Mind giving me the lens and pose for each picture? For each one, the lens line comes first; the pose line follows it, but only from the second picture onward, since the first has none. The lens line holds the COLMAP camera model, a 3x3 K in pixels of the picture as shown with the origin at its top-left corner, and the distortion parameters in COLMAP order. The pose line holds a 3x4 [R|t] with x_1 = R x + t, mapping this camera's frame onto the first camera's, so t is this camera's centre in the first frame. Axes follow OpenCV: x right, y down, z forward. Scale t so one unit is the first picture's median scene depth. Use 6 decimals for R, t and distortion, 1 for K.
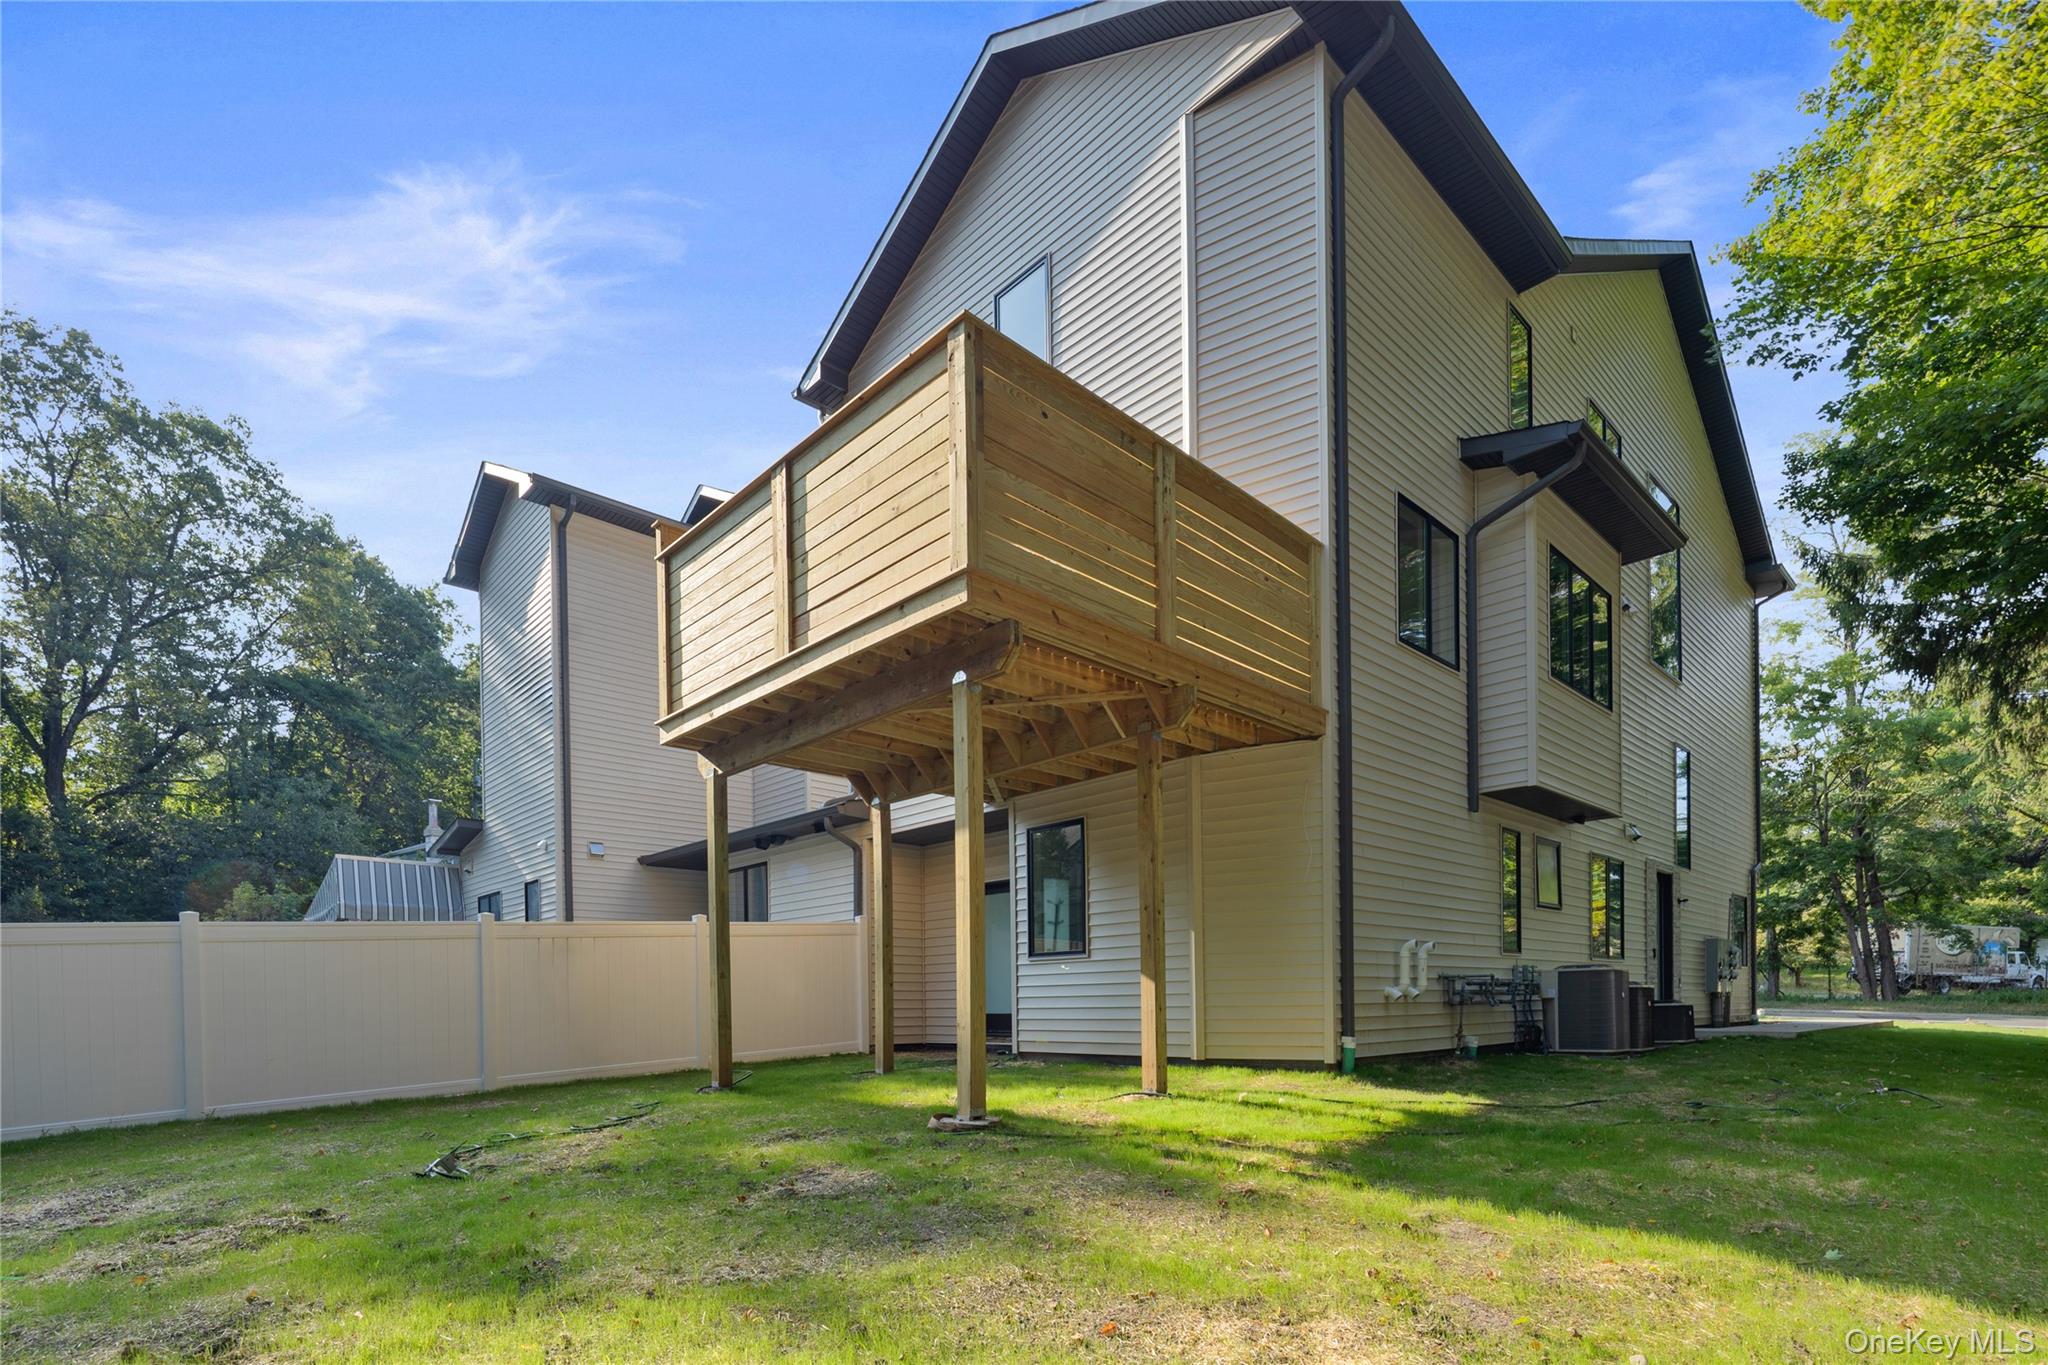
lens RADIAL K [[988.5, 0, 1024.6], [0, 988.5, 856.5], [0, 0, 1]] dist [0.001581, -0.000061]
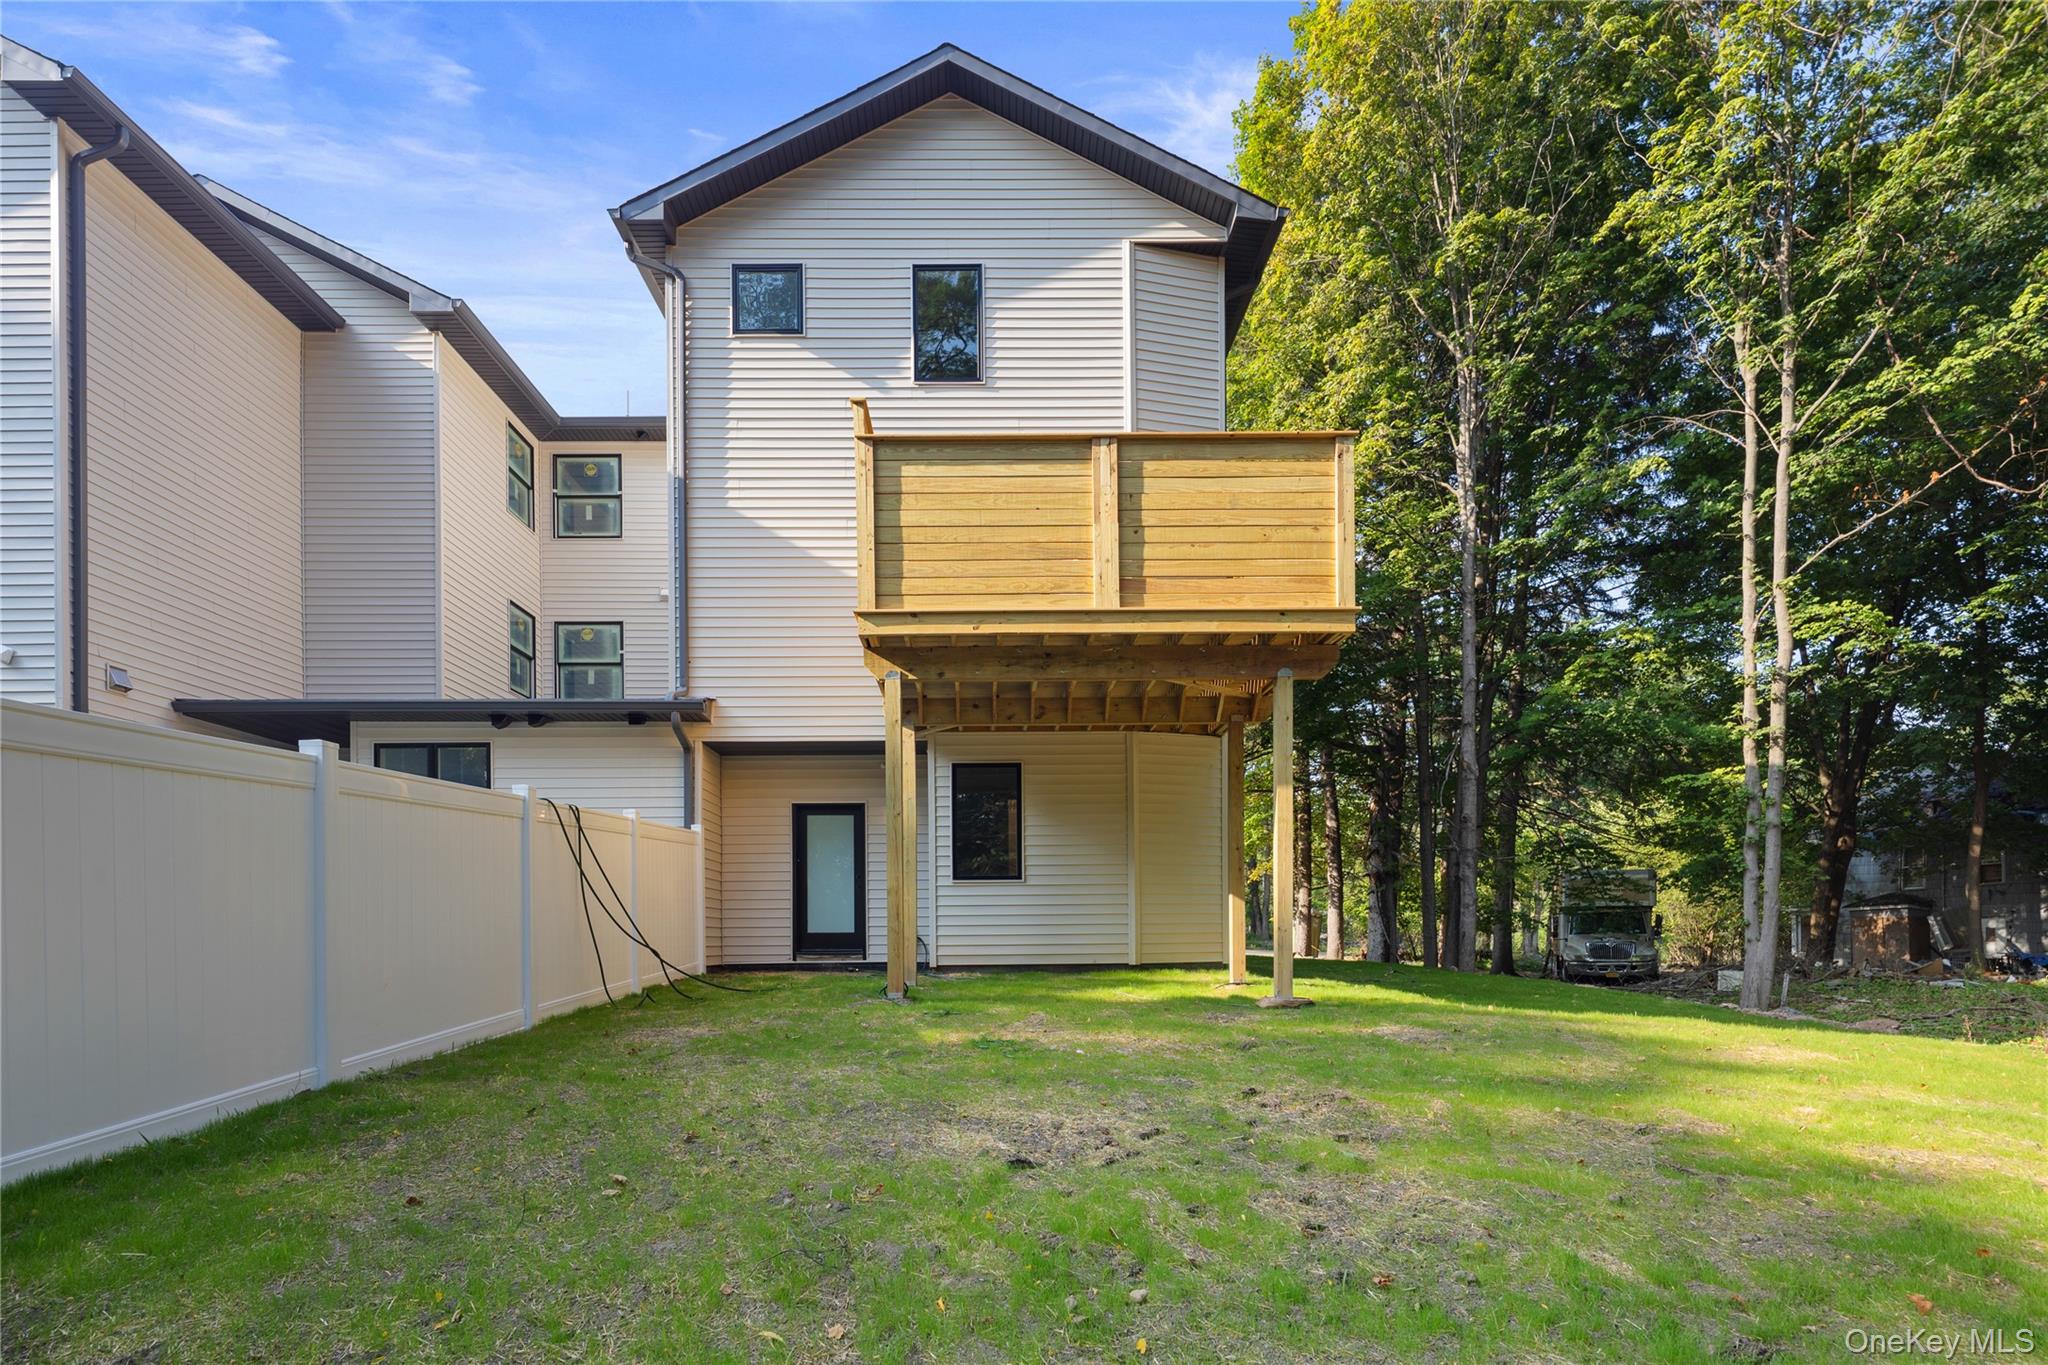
lens RADIAL K [[966.3, 0, 1020.5], [0, 966.3, 774.9], [0, 0, 1]] dist [-0.018343, -0.000319]
pose [[0.672733, 0.125597, 0.729147, -0.772959], [-0.108991, 0.991558, -0.070240, 0.055731], [-0.731813, -0.032218, 0.680743, 0.219192]]
